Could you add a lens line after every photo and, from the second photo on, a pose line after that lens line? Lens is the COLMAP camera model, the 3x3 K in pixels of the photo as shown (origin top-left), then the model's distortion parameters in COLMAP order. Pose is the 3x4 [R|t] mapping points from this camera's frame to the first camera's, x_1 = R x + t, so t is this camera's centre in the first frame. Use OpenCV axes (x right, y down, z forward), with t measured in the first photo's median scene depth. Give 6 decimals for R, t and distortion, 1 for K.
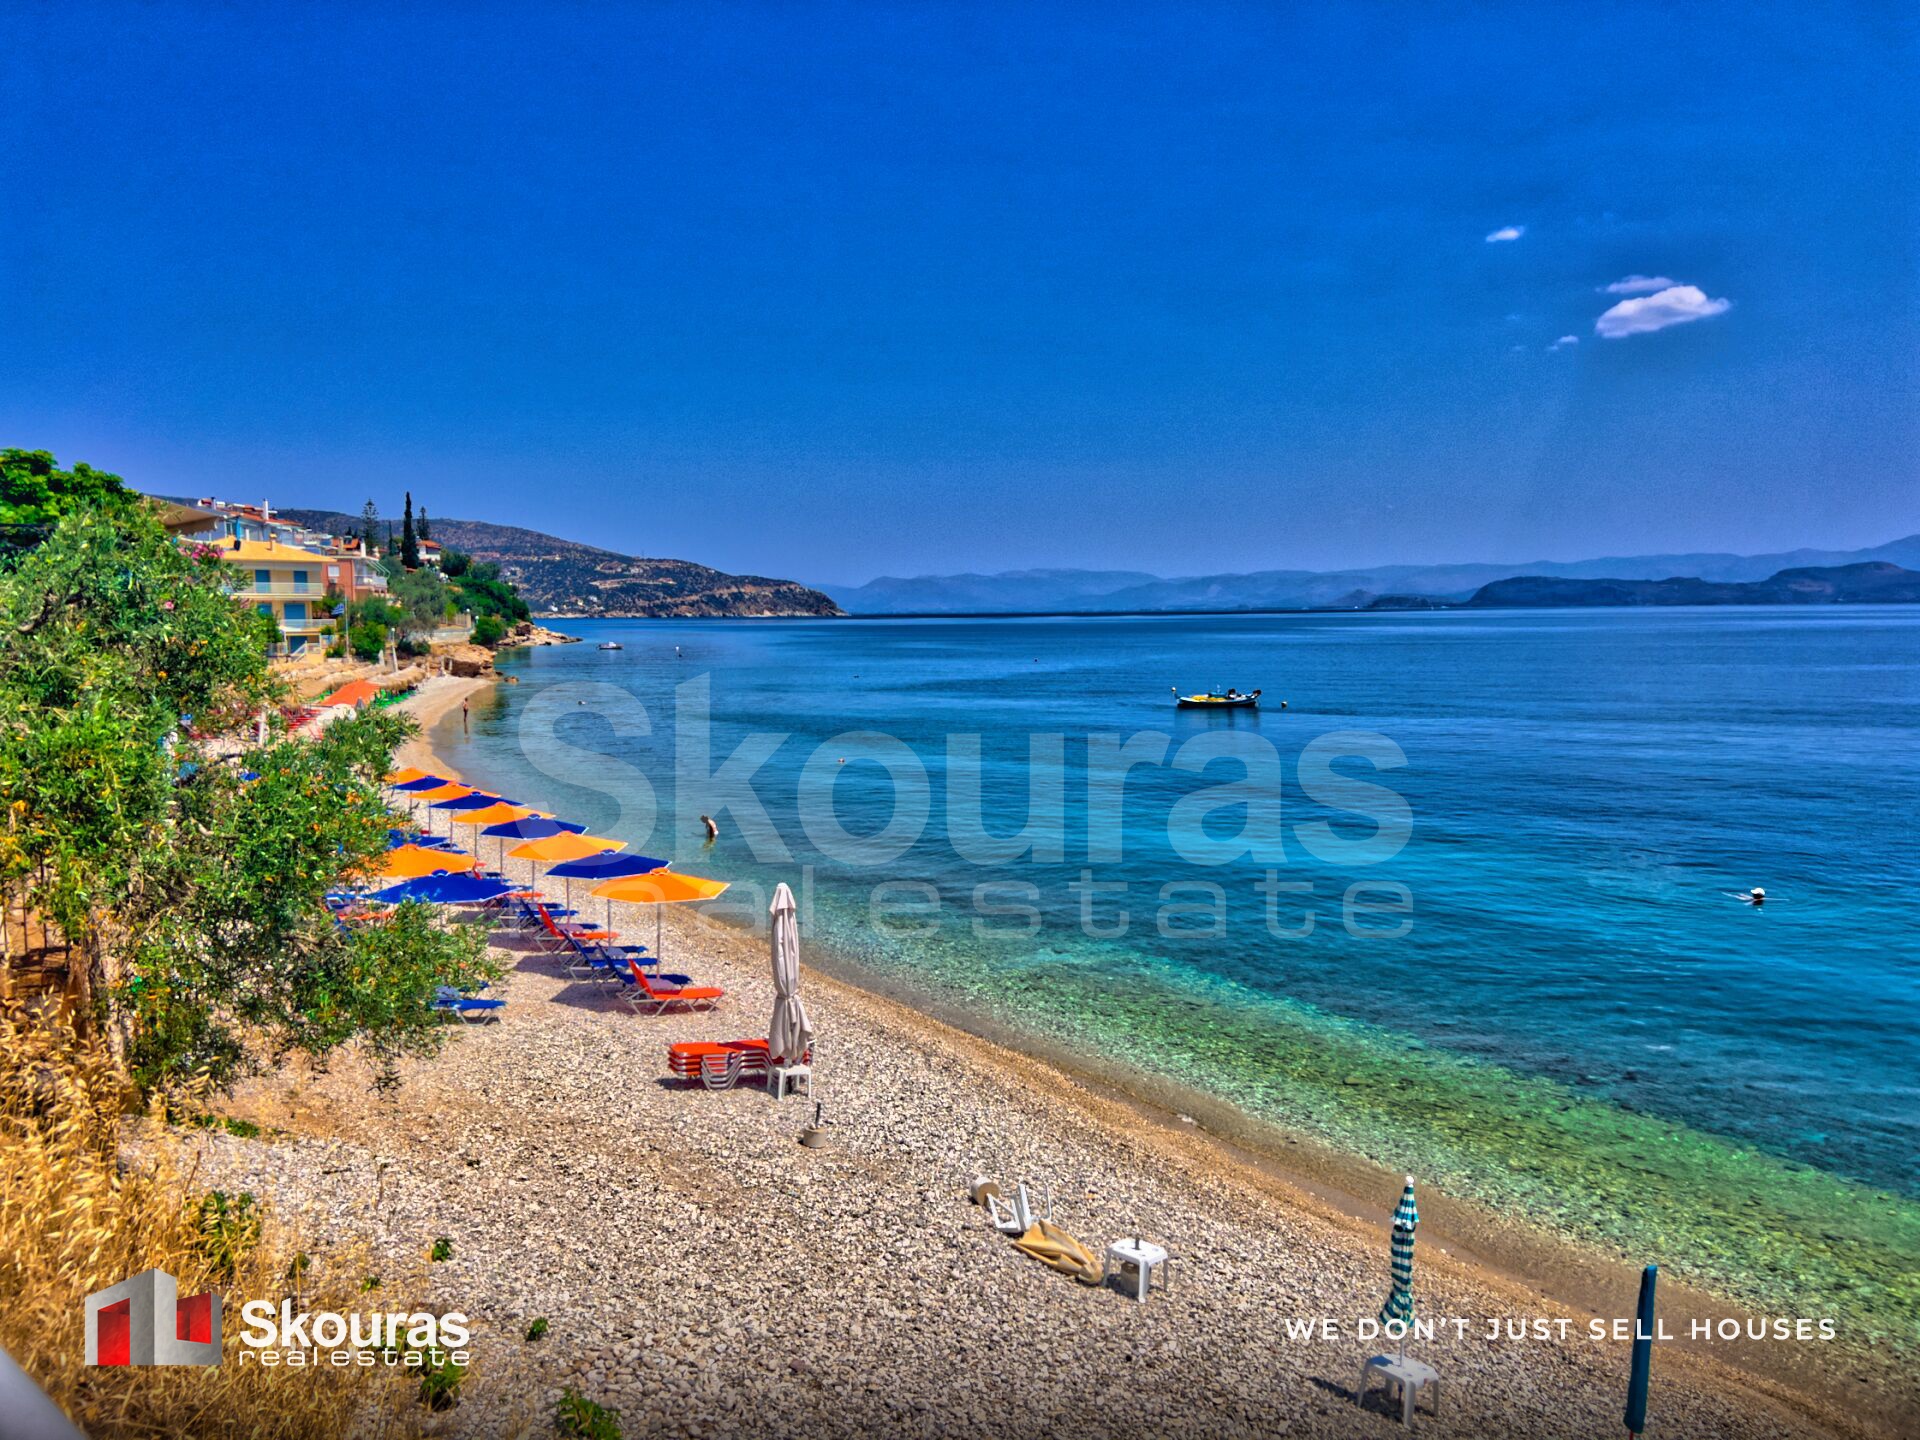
lens RADIAL K [[1436.3, 0, 947.1], [0, 1436.3, 718.2], [0, 0, 1]] dist [0.080017, -0.090257]
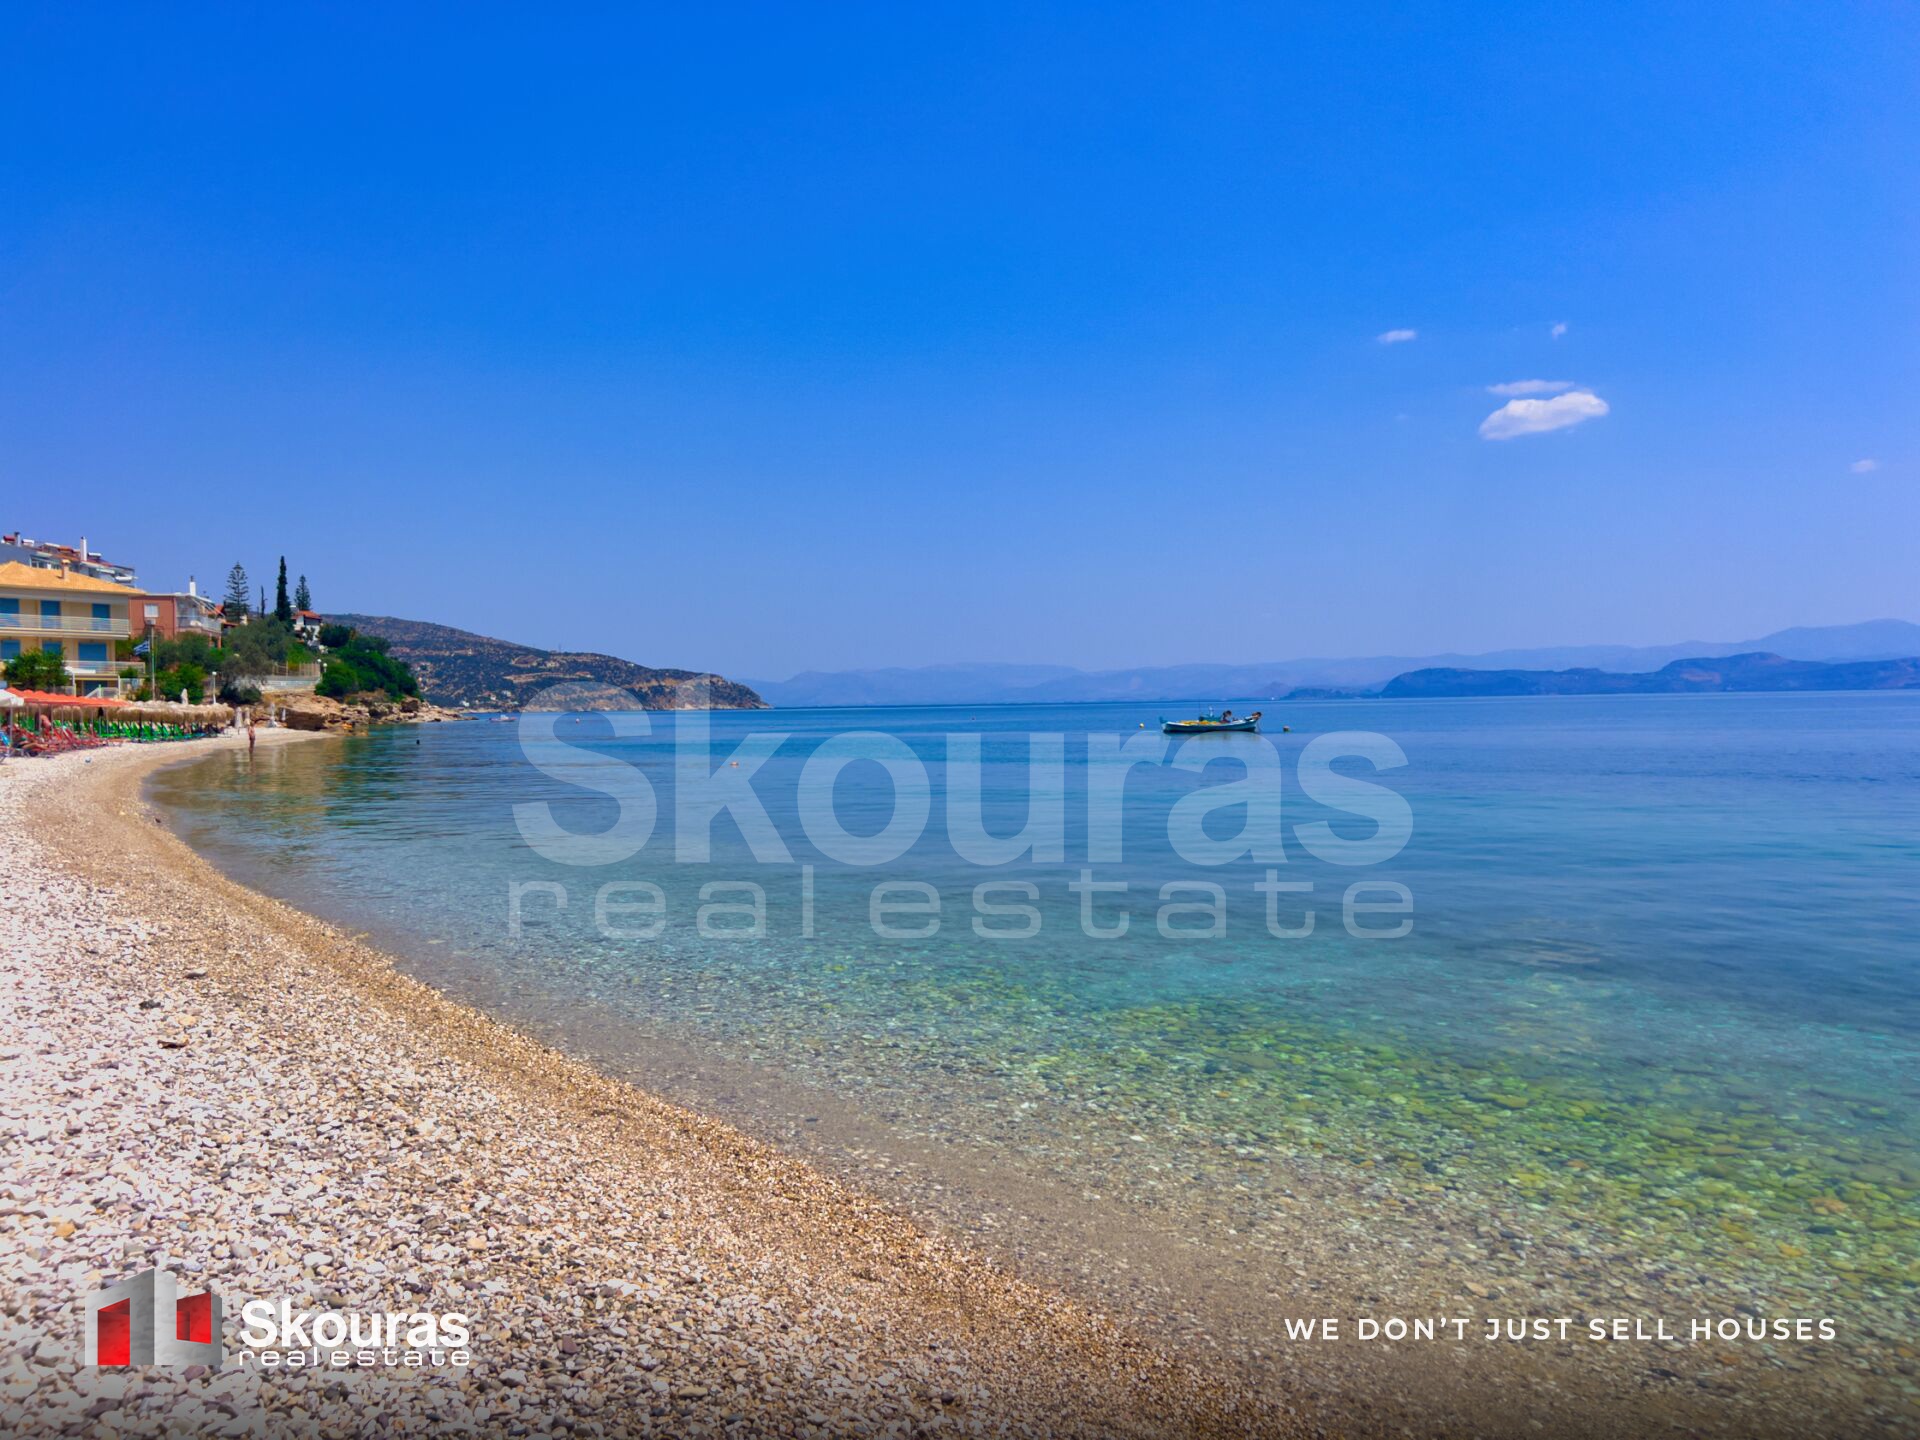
lens RADIAL K [[1437.1, 0, 960.0], [0, 1437.1, 720.0], [0, 0, 1]] dist [0.072354, -0.079811]
pose [[0.998070, -0.010008, 0.061289, -0.002826], [0.013951, 0.997836, -0.064248, 0.024126], [-0.060513, 0.064979, 0.996050, 0.125759]]
